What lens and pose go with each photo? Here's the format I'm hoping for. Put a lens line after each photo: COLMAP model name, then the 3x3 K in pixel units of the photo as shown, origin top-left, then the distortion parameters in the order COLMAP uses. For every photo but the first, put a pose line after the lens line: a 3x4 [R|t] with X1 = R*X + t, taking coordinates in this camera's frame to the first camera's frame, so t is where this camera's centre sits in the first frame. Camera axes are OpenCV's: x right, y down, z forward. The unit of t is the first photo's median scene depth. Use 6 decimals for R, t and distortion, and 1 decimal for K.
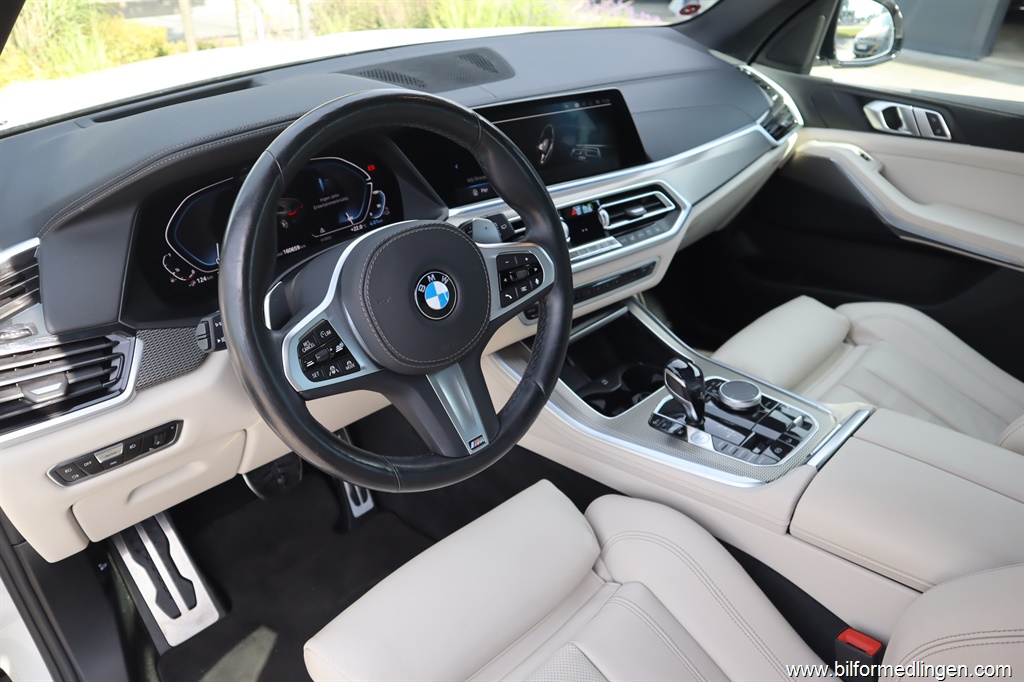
lens RADIAL K [[703.5, 0, 512.0], [0, 703.5, 341.0], [0, 0, 1]] dist [-0.117195, 0.066254]
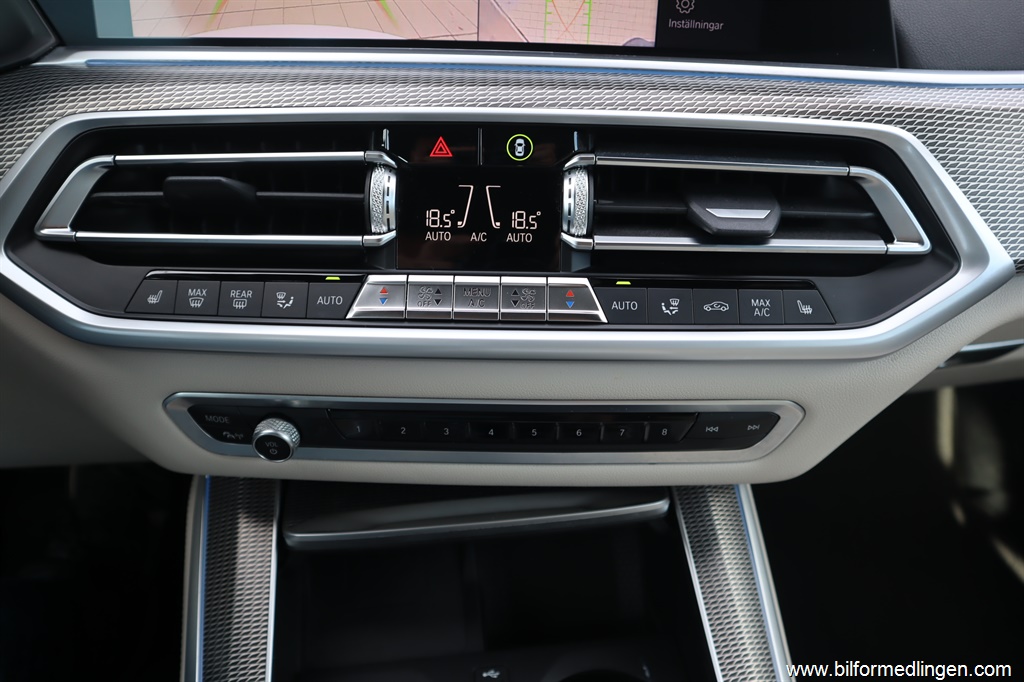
lens RADIAL K [[703.5, 0, 512.0], [0, 703.5, 341.0], [0, 0, 1]] dist [-0.117195, 0.066254]
pose [[0.796094, 0.352001, -0.492270, 0.272537], [-0.326963, 0.934672, 0.139582, -0.160594], [0.509244, 0.049834, 0.859178, 0.784278]]
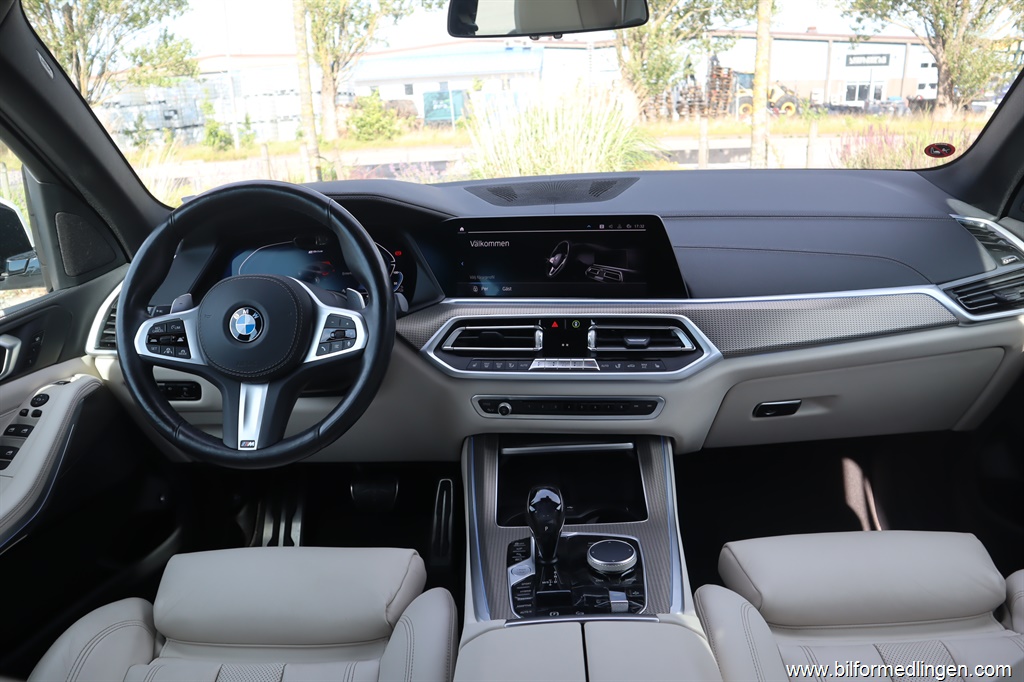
lens RADIAL K [[703.5, 0, 512.0], [0, 703.5, 341.0], [0, 0, 1]] dist [-0.117195, 0.066254]
pose [[0.696107, 0.193148, -0.691469, 0.757334], [-0.328225, 0.942203, -0.067241, -0.072442], [0.638517, 0.273764, 0.719270, 0.232365]]
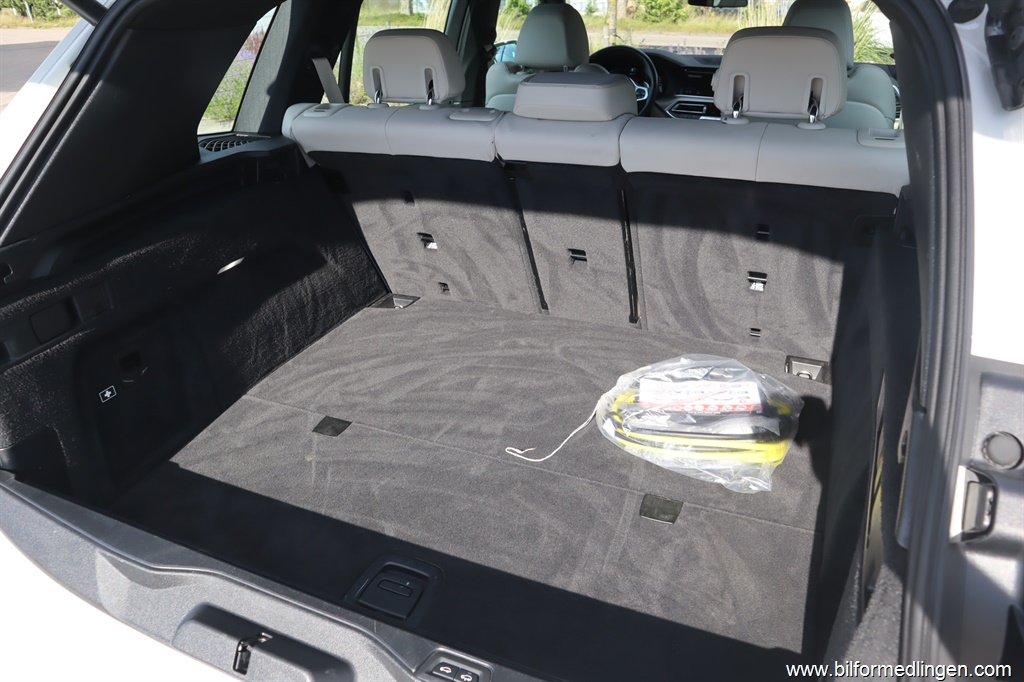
lens RADIAL K [[703.5, 0, 512.0], [0, 703.5, 341.0], [0, 0, 1]] dist [-0.117195, 0.066254]
pose [[0.378269, 0.410135, -0.829881, 2.587174], [-0.467043, 0.858583, 0.211437, 0.446898], [0.799239, 0.307610, 0.516326, -0.861816]]
